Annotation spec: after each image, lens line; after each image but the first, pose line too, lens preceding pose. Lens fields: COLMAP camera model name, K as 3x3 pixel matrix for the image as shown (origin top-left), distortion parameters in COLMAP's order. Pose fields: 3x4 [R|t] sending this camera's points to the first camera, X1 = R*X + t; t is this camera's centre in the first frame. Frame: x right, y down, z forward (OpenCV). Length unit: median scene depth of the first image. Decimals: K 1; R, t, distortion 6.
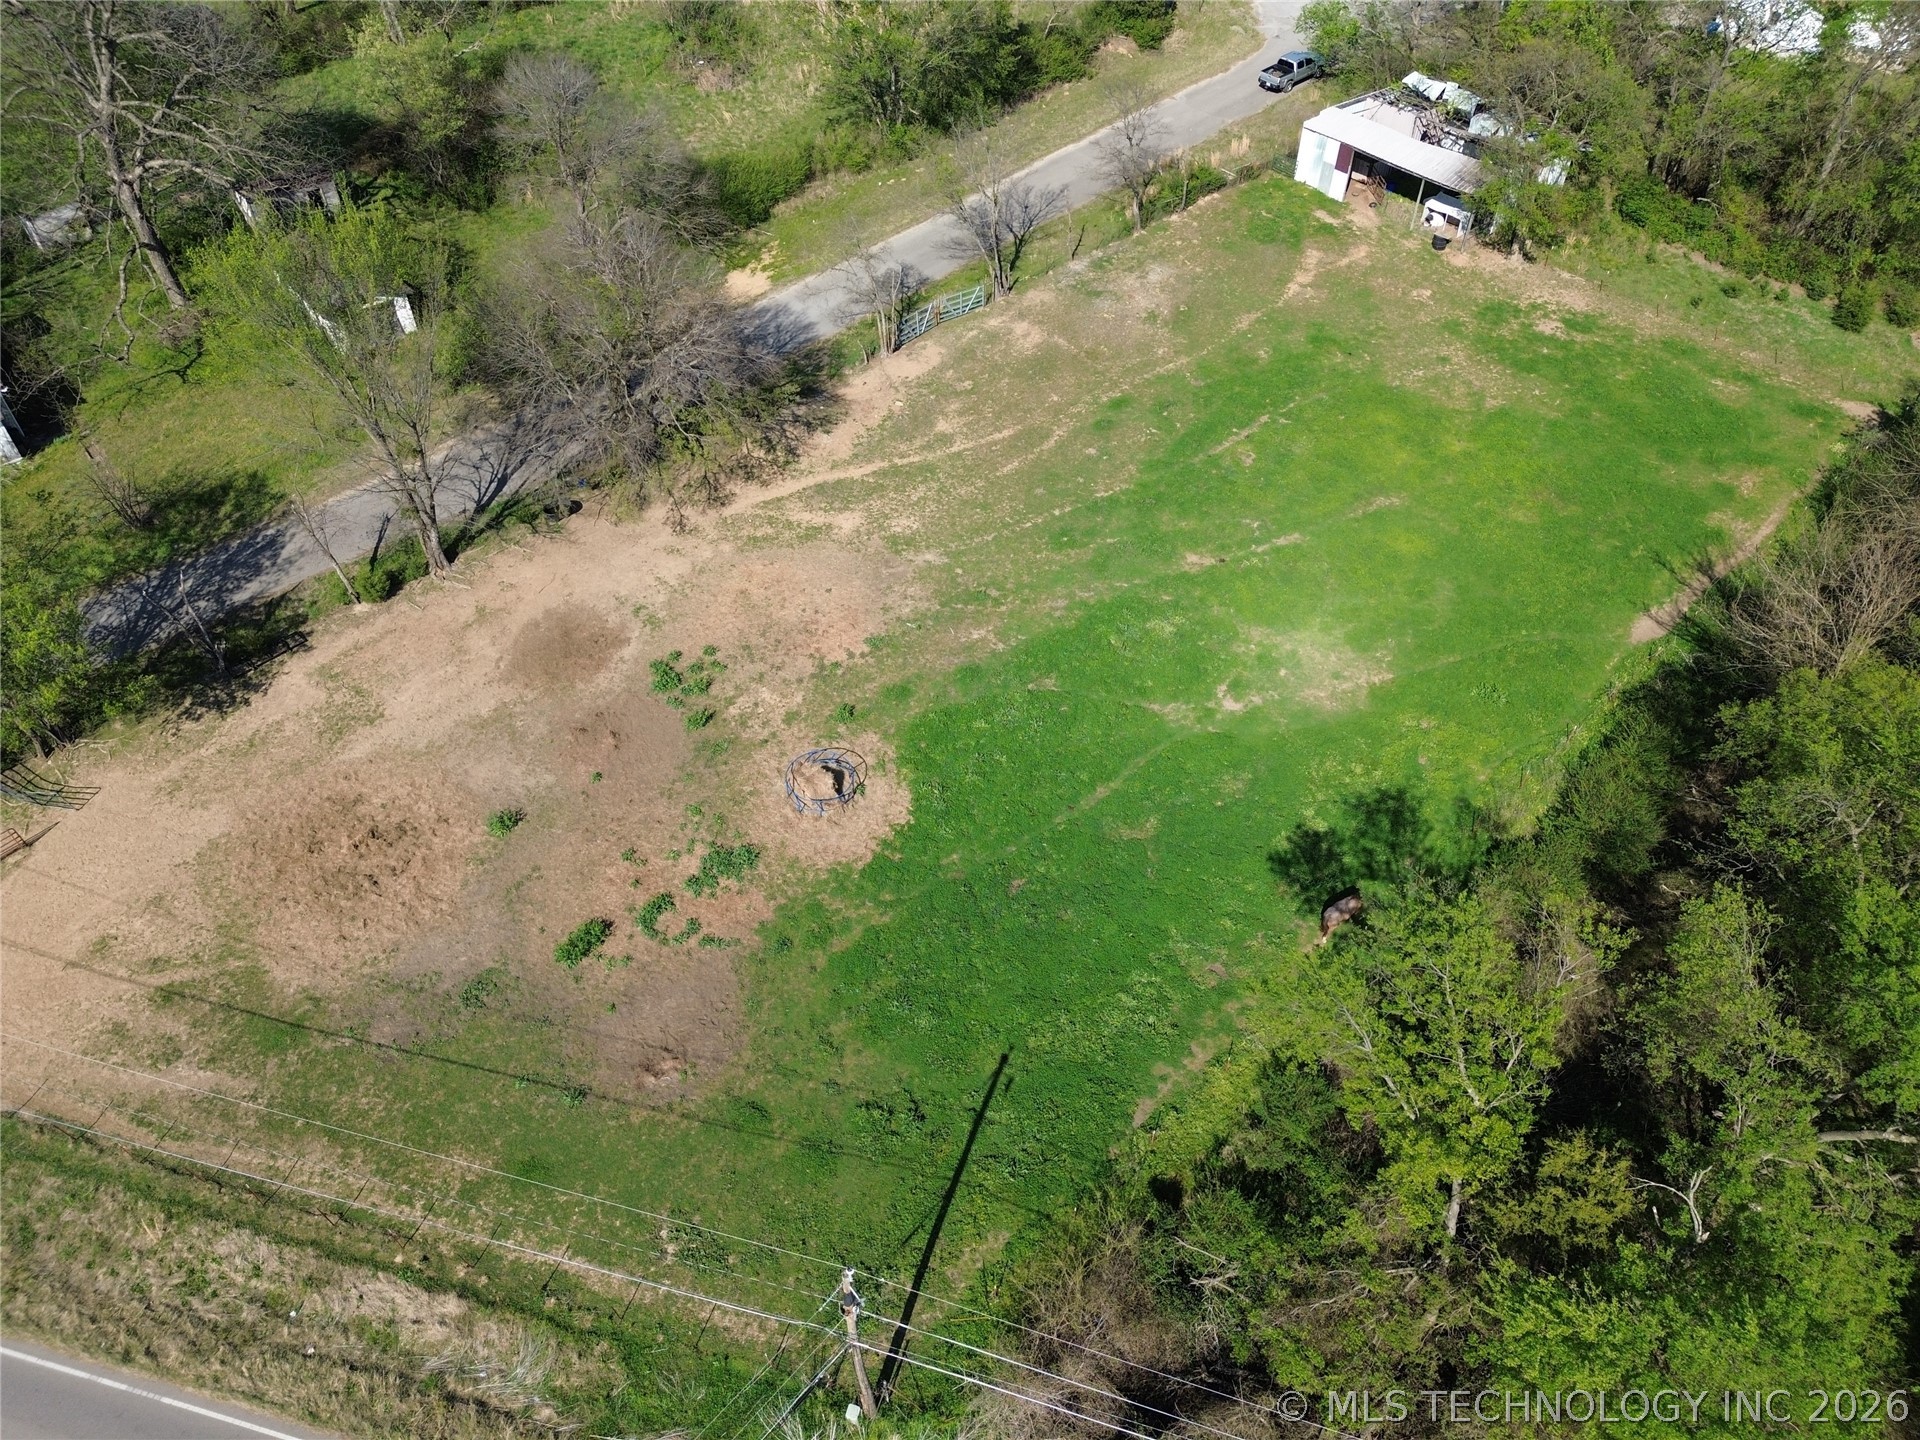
lens RADIAL K [[1350.5, 0, 951.6], [0, 1350.5, 729.6], [0, 0, 1]] dist [0.069807, -0.060685]
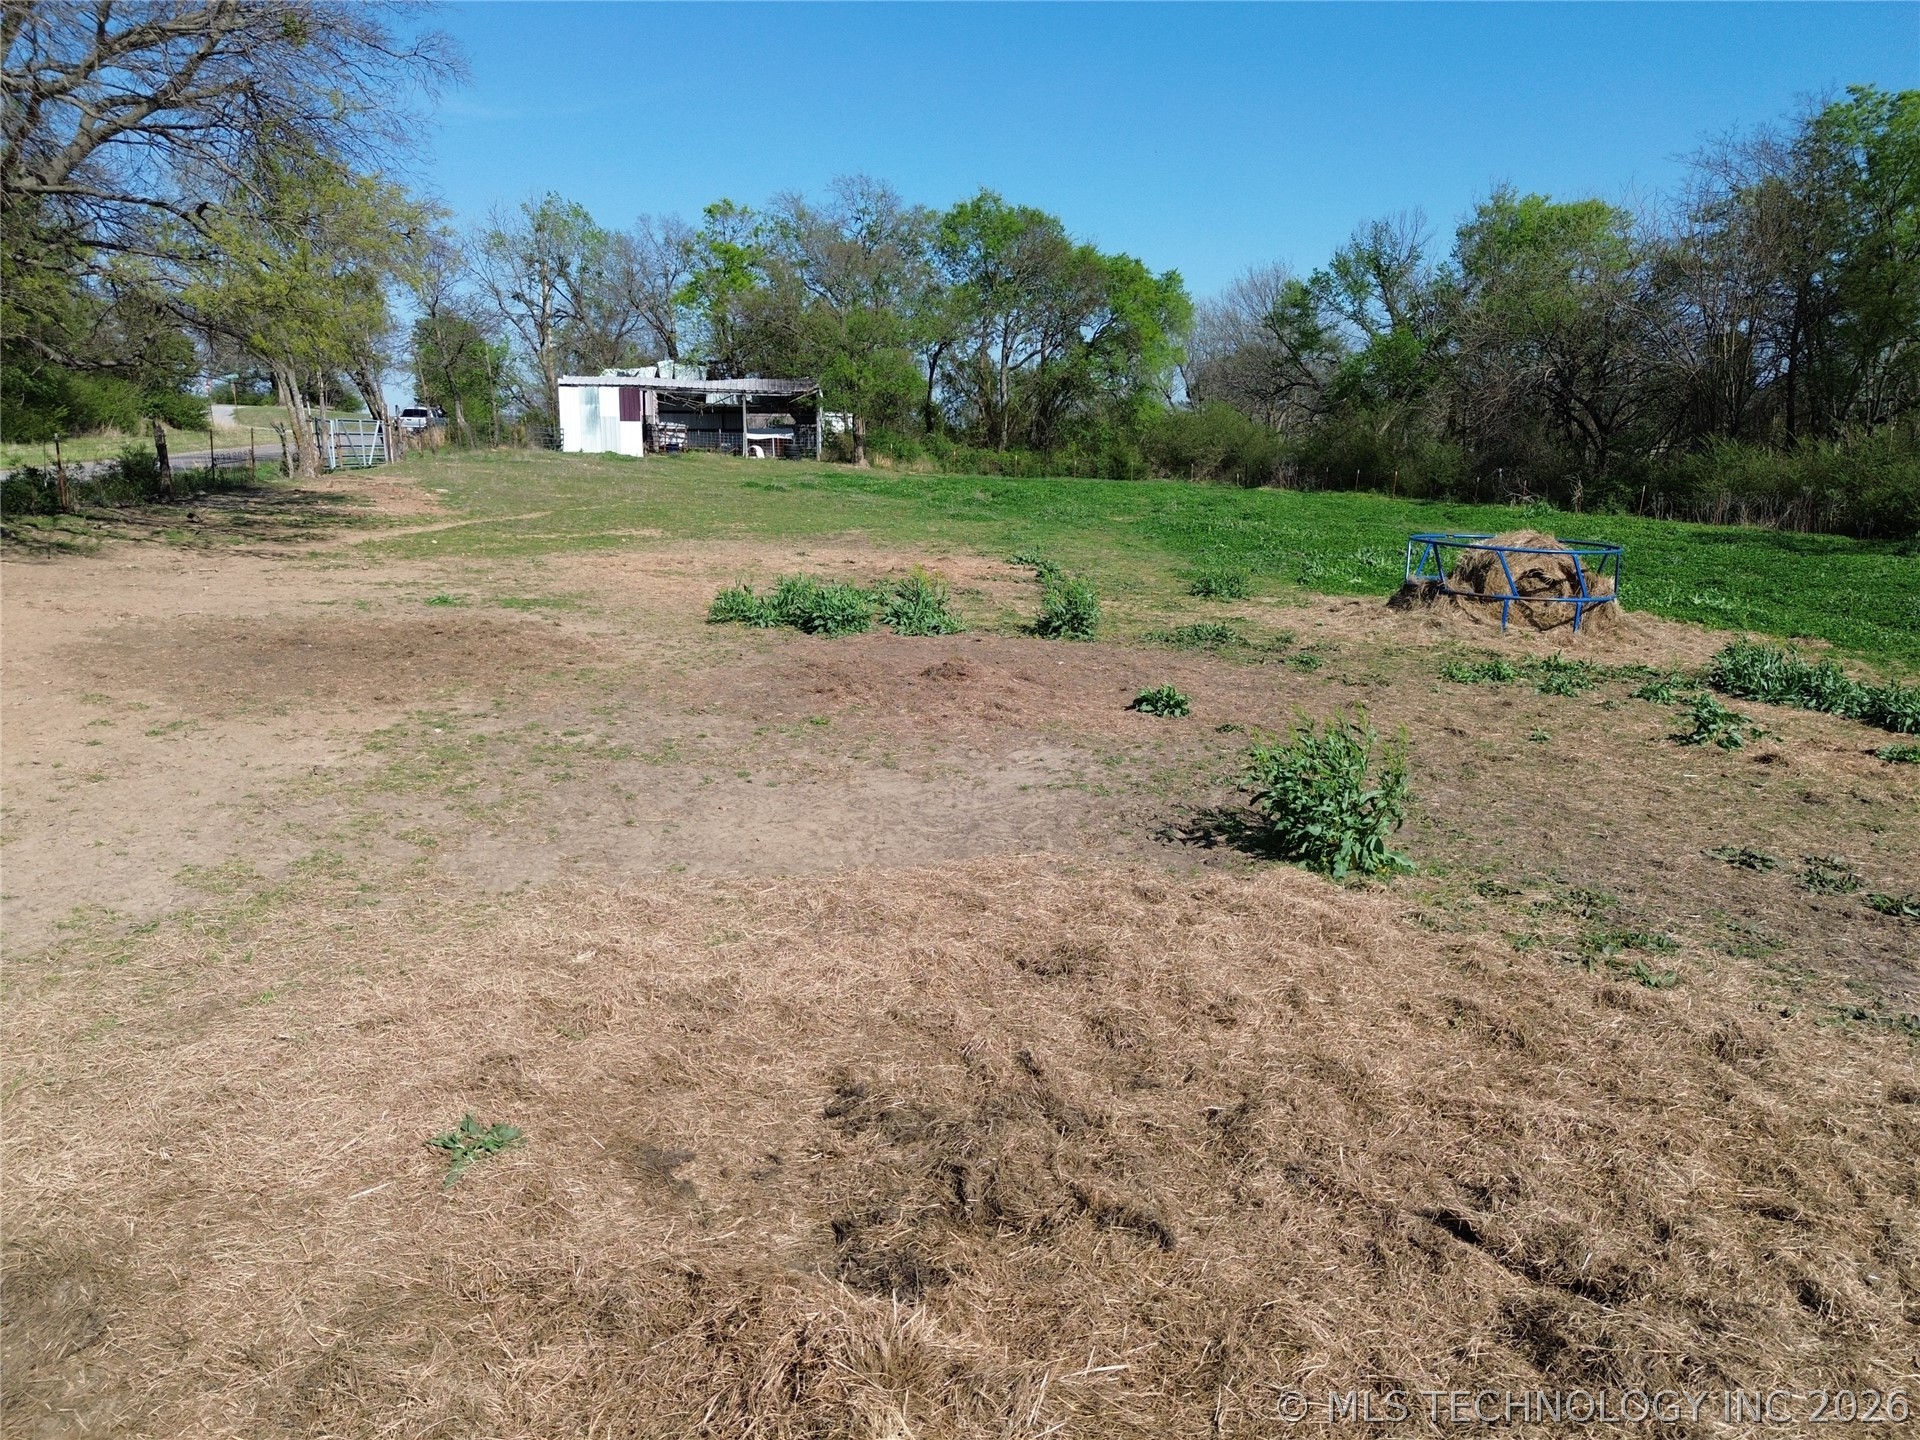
lens RADIAL K [[1350.5, 0, 951.6], [0, 1350.5, 729.6], [0, 0, 1]] dist [0.069807, -0.060685]
pose [[0.566869, -0.169384, 0.806206, -0.402161], [0.590951, 0.765446, -0.254696, 0.065383], [-0.573966, 0.620807, 0.534005, 0.810818]]
